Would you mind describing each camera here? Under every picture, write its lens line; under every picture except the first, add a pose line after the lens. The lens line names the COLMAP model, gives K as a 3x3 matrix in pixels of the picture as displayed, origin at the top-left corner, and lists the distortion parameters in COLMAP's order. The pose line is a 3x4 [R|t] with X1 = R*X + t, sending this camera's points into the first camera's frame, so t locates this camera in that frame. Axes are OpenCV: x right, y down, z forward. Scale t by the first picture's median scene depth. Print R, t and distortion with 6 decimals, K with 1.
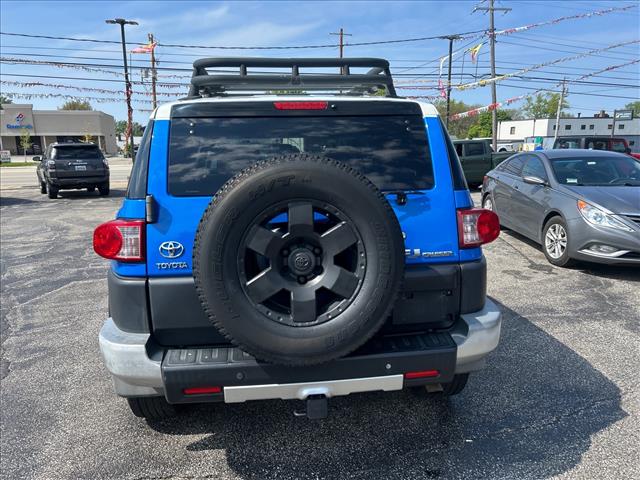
lens RADIAL K [[474.2, 0, 320.6], [0, 474.2, 237.9], [0, 0, 1]] dist [0.055129, -0.057431]
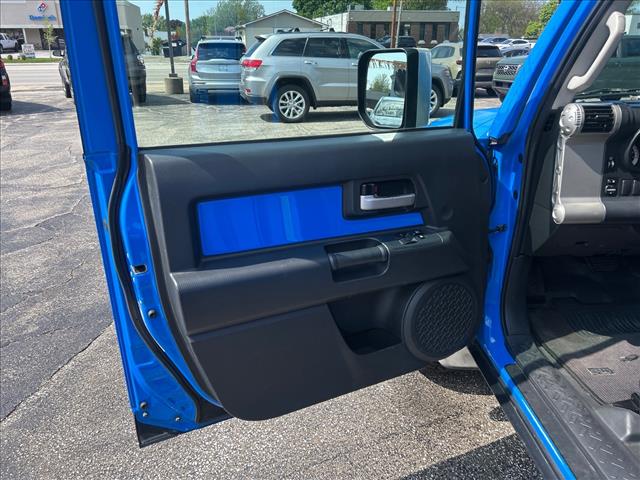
lens RADIAL K [[485.3, 0, 320.0], [0, 485.3, 240.0], [0, 0, 1]] dist [0.073492, -0.066821]
pose [[0.997085, 0.037709, -0.066324, -0.074092], [-0.024592, 0.981769, 0.188481, -0.020958], [0.072222, -0.186300, 0.979835, 0.141562]]
